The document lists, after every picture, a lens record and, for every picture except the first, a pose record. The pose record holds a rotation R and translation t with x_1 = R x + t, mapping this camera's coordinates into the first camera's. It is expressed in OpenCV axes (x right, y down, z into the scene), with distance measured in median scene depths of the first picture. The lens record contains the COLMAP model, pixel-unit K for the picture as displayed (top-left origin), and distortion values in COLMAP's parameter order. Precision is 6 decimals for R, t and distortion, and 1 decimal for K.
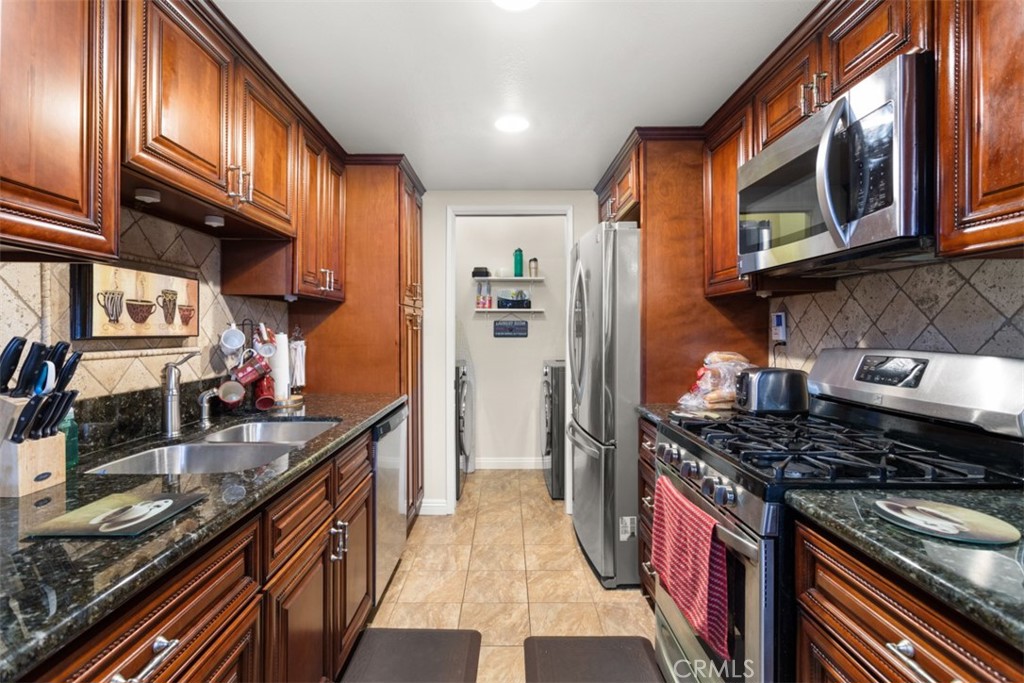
lens RADIAL K [[483.6, 0, 508.9], [0, 483.6, 331.7], [0, 0, 1]] dist [-0.000672, 0.000785]
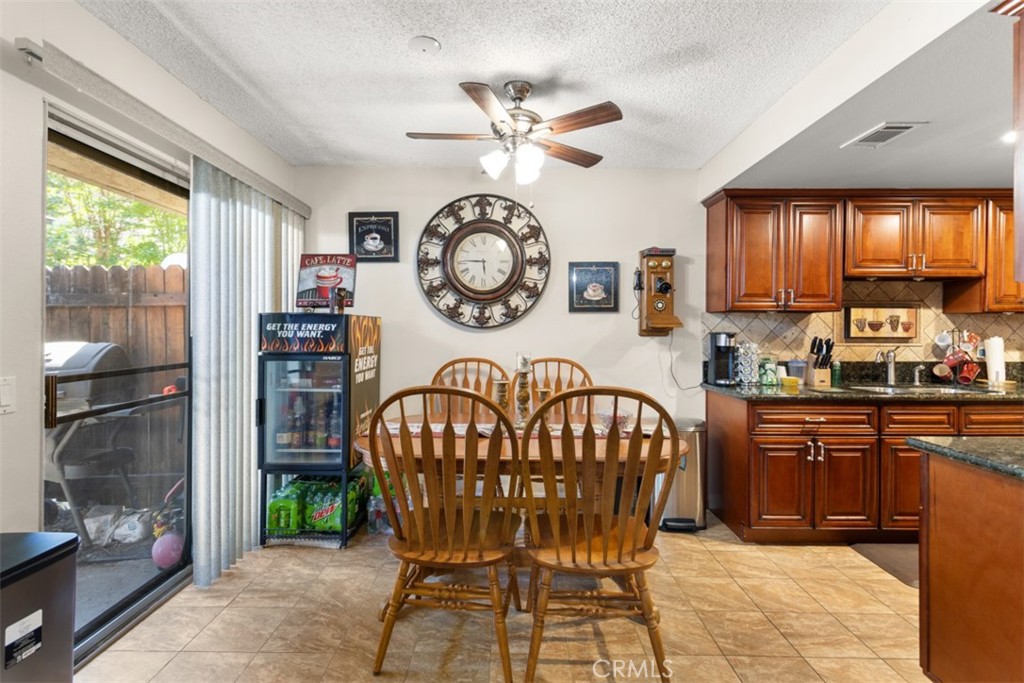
lens RADIAL K [[483.6, 0, 509.5], [0, 483.6, 329.9], [0, 0, 1]] dist [-0.000672, 0.000785]
pose [[-0.019113, -0.001539, -0.999816, 1.561057], [-0.004135, 0.999990, -0.001460, -0.014279], [0.999809, 0.004106, -0.019119, -0.686745]]
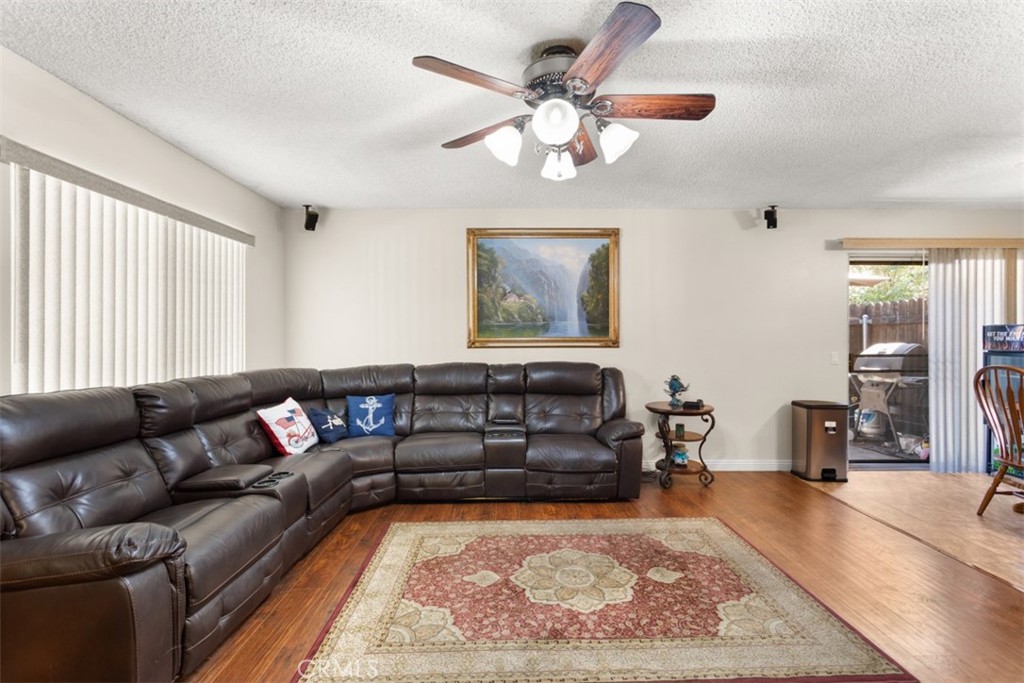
lens RADIAL K [[483.6, 0, 509.6], [0, 483.6, 339.7], [0, 0, 1]] dist [-0.000672, 0.000785]
pose [[-0.999941, 0.000612, 0.010808, 2.574603], [0.000691, 0.999973, 0.007278, -0.013589], [-0.010803, 0.007285, -0.999915, 1.285063]]
